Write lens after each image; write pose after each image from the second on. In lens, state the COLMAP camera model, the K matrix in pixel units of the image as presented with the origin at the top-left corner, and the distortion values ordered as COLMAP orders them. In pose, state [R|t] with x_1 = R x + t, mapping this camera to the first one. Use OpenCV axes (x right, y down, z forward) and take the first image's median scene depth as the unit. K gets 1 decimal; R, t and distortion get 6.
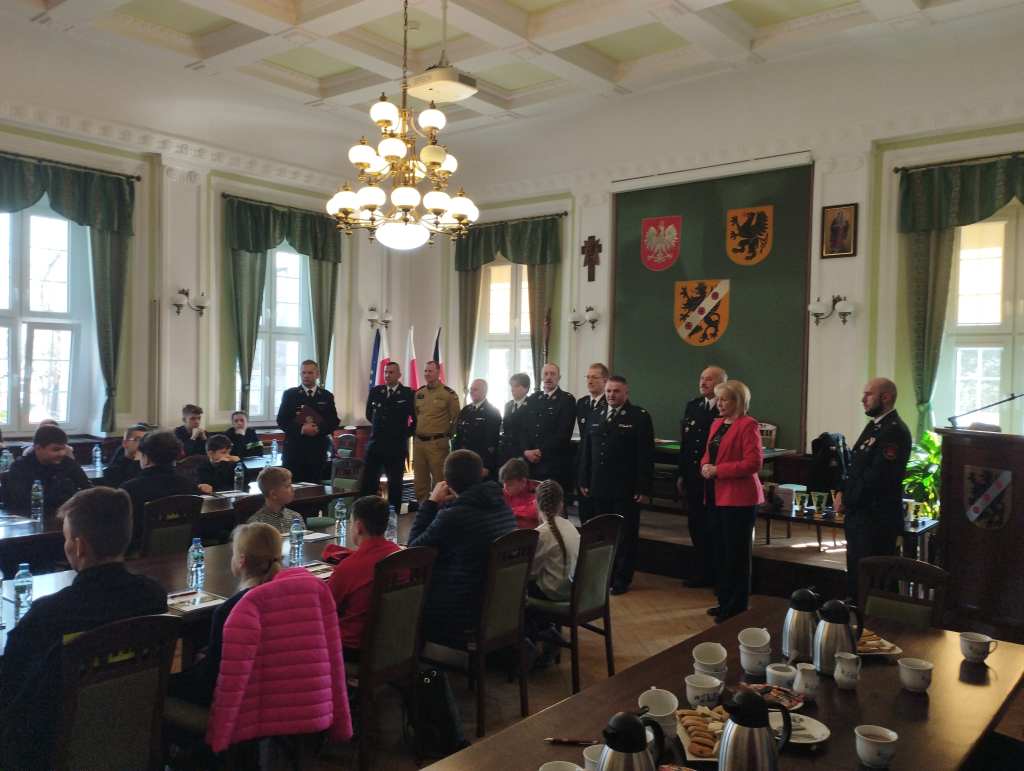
lens RADIAL K [[850.9, 0, 510.3], [0, 850.9, 385.4], [0, 0, 1]] dist [0.104949, -0.090756]
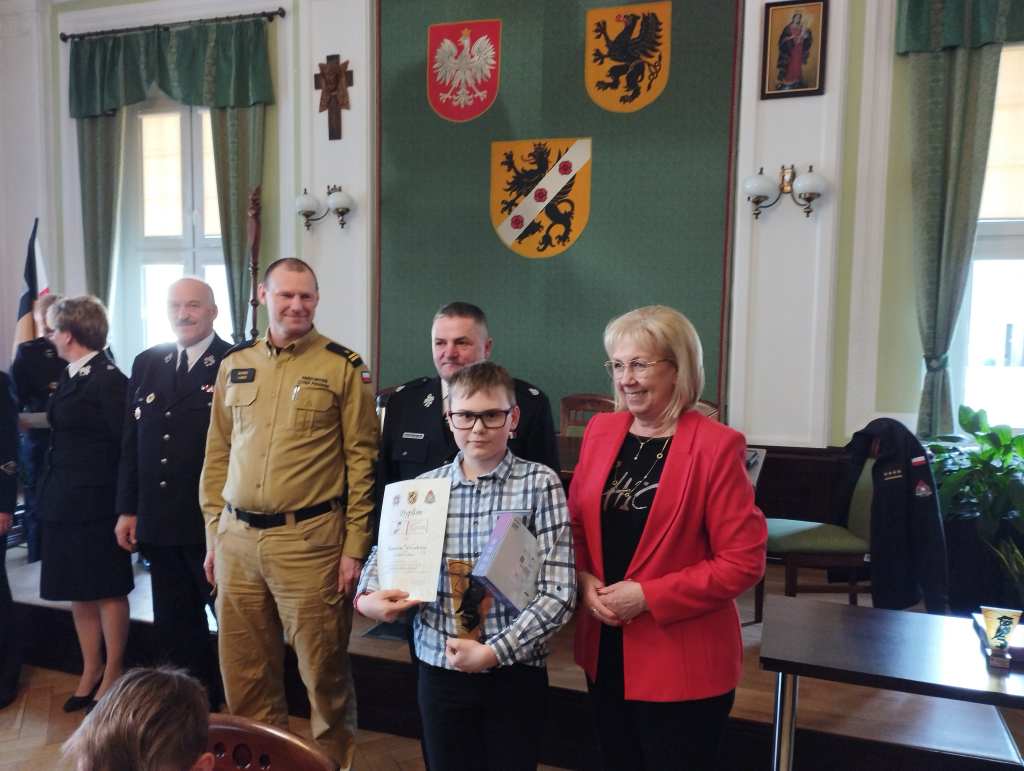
lens RADIAL K [[850.9, 0, 517.3], [0, 850.9, 382.0], [0, 0, 1]] dist [0.104949, -0.090756]
pose [[0.940927, -0.026227, 0.337591, 0.014486], [0.005378, 0.998028, 0.062545, 0.000773], [-0.338565, -0.057035, 0.939213, 0.460290]]
